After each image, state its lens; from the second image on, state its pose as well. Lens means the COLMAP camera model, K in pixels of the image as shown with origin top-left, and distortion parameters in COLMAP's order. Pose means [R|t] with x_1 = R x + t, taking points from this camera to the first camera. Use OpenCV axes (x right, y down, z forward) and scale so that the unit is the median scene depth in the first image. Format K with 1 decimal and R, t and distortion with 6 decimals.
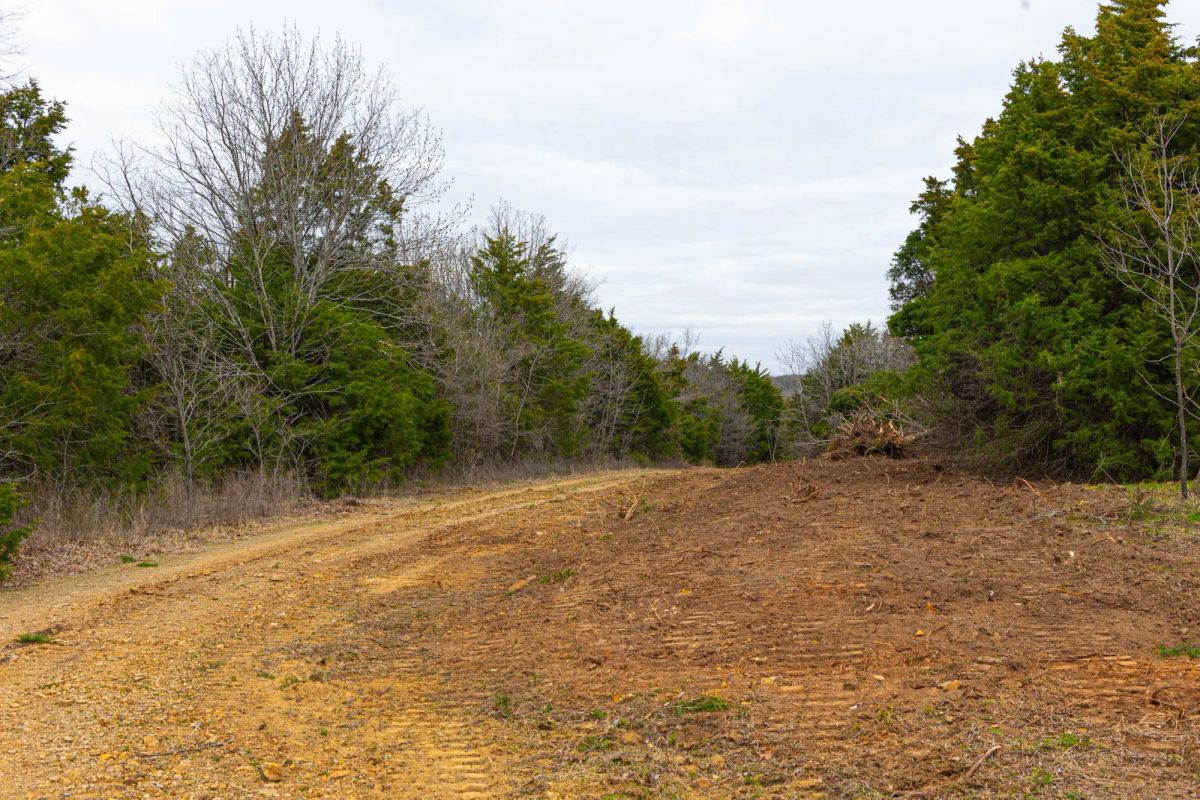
lens RADIAL K [[1072.6, 0, 600.0], [0, 1072.6, 400.0], [0, 0, 1]] dist [-0.003023, -0.014961]
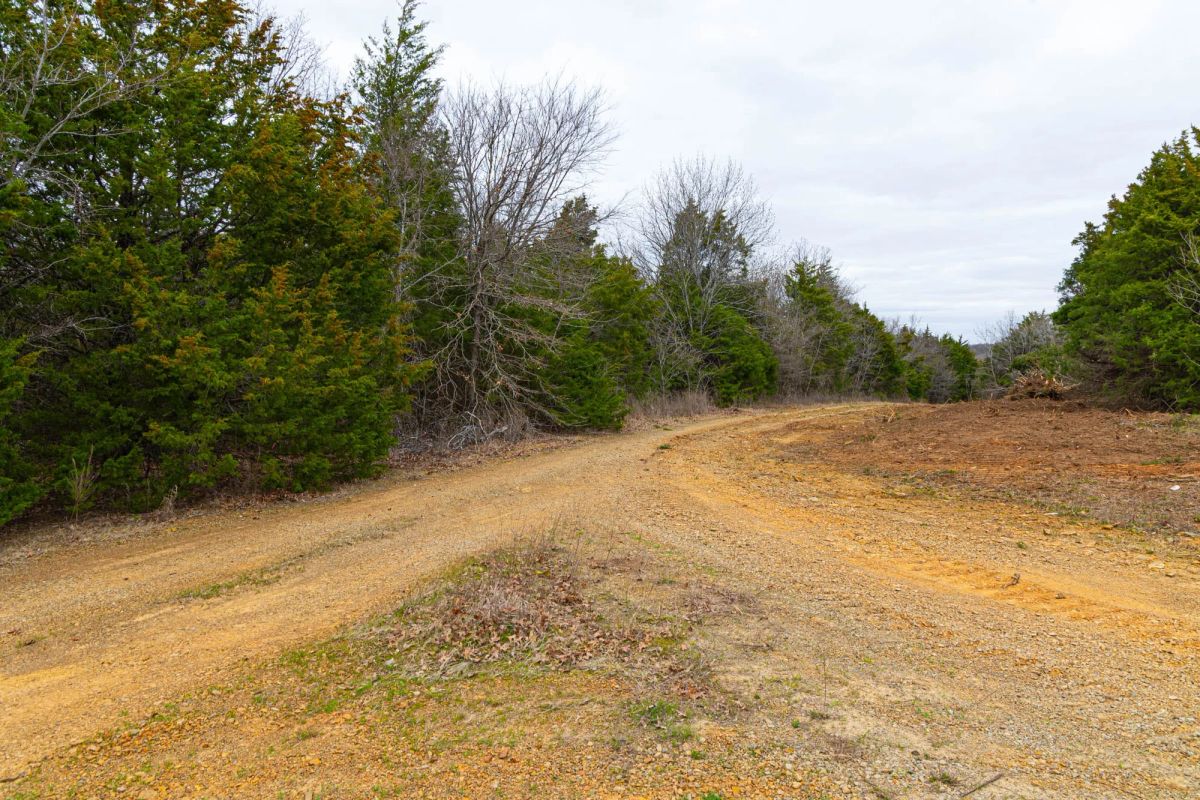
lens RADIAL K [[775.4, 0, 600.0], [0, 775.4, 400.0], [0, 0, 1]] dist [-0.005363, 0.023727]
pose [[0.960669, 0.035087, -0.275472, -0.060627], [-0.019301, 0.998023, 0.059811, -0.001213], [0.277026, -0.052142, 0.959447, -0.317905]]
